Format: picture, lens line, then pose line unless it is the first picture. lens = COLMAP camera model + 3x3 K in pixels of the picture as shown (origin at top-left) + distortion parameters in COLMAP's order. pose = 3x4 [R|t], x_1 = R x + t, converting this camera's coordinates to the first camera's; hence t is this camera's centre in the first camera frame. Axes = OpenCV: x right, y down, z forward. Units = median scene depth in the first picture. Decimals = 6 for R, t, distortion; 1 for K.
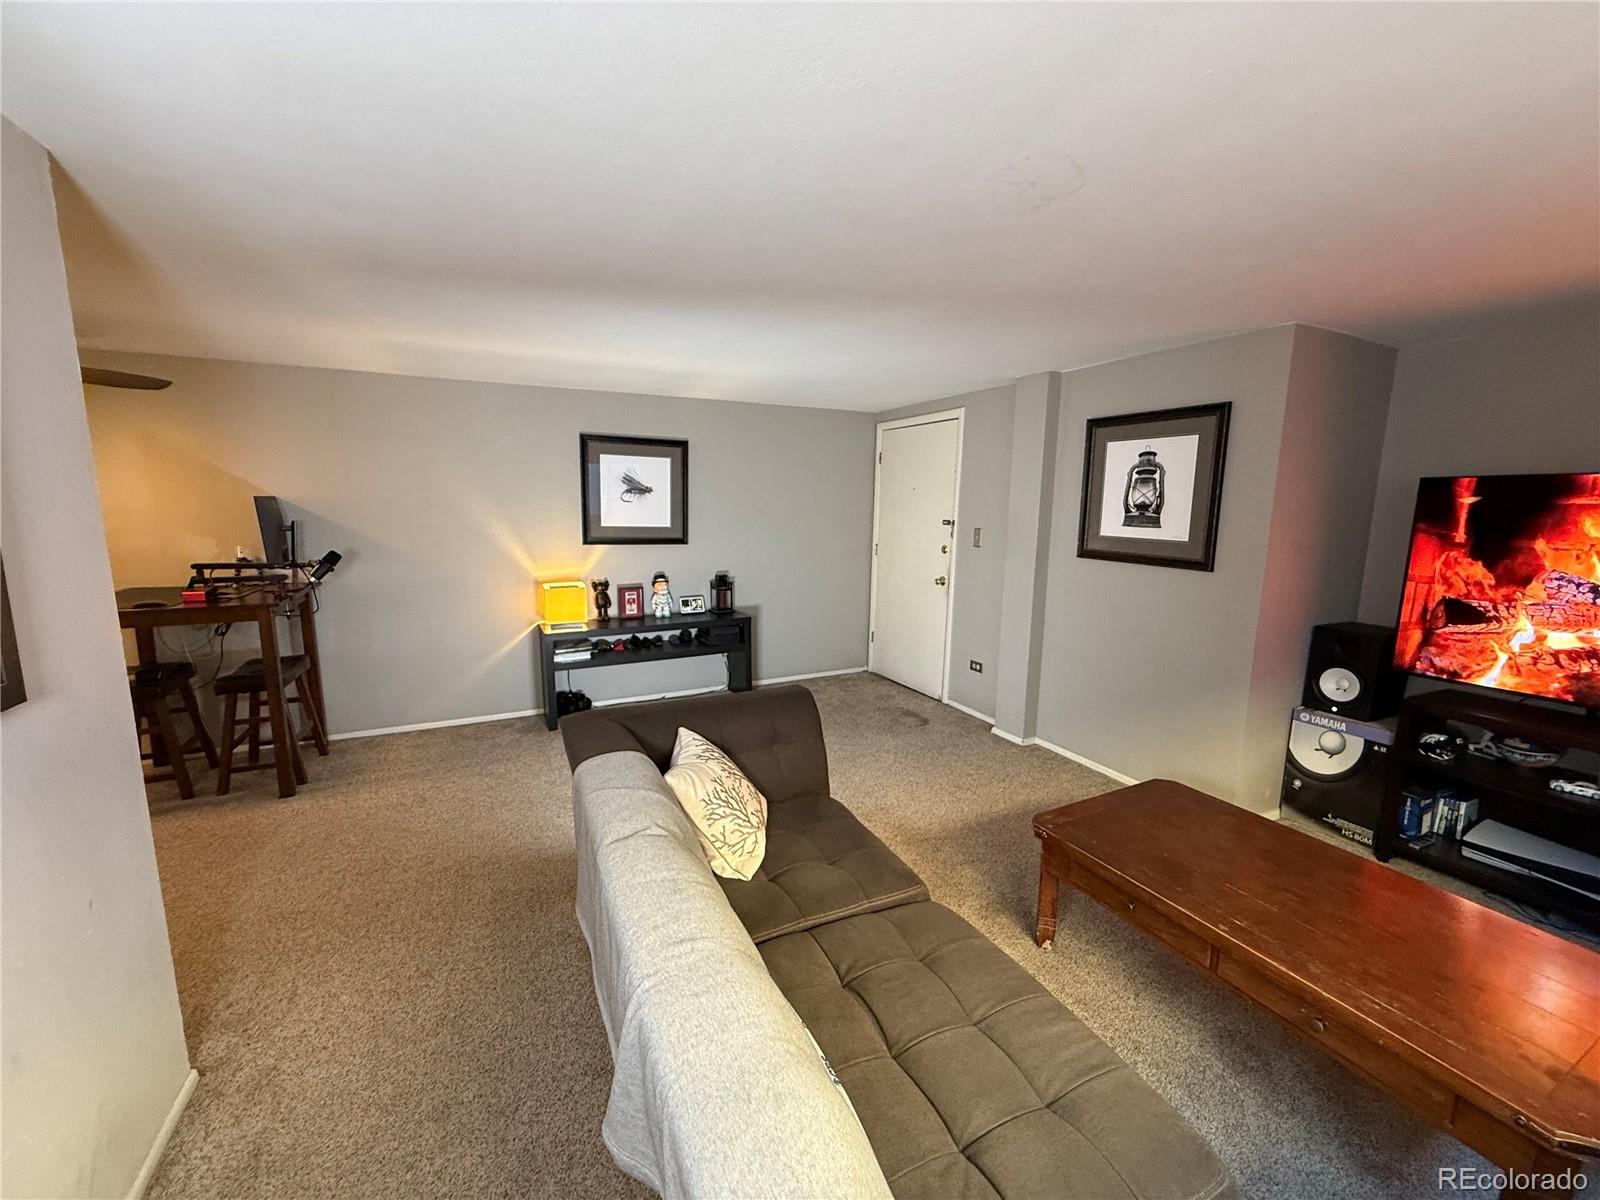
lens RADIAL K [[637.0, 0, 794.3], [0, 637.0, 601.0], [0, 0, 1]] dist [-0.000595, 0.000195]
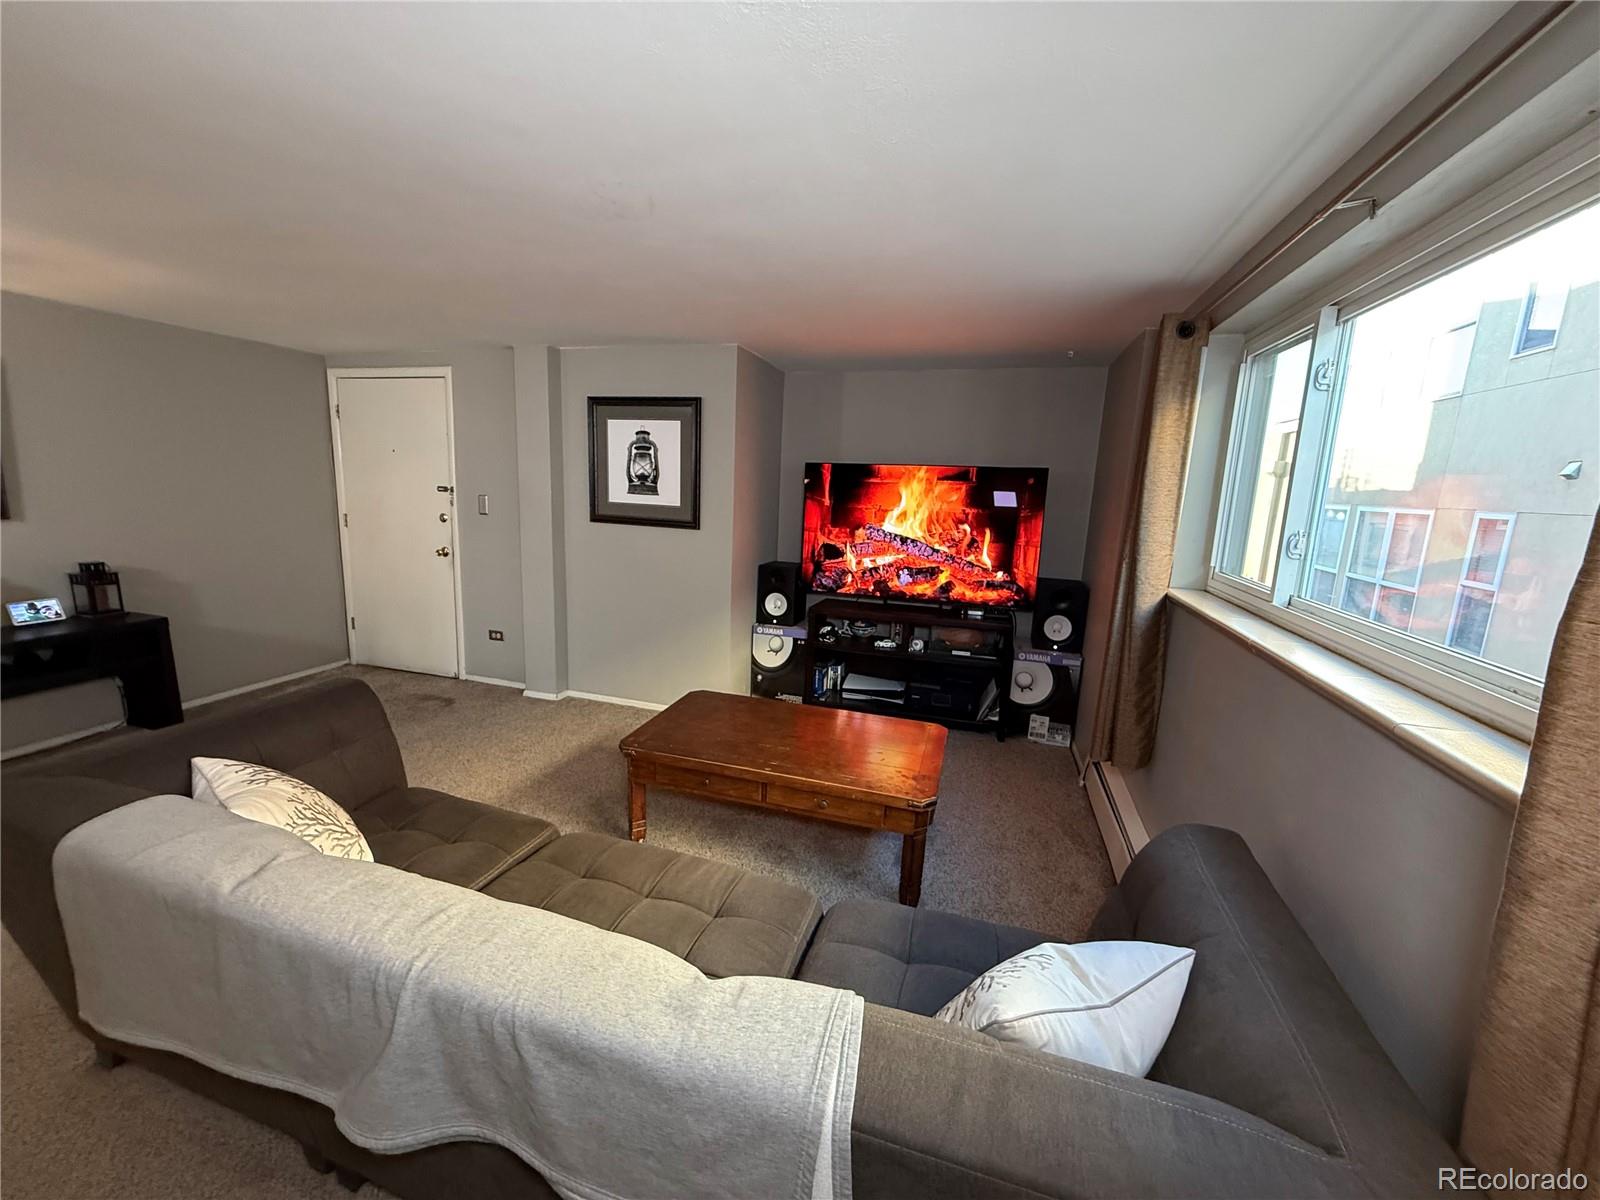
lens RADIAL K [[637.0, 0, 794.3], [0, 637.0, 601.0], [0, 0, 1]] dist [-0.000595, 0.000195]
pose [[0.682539, -0.116479, 0.721508, -0.154430], [0.080879, 0.993193, 0.083828, 0.005209], [-0.726360, 0.001139, 0.687313, -0.027493]]
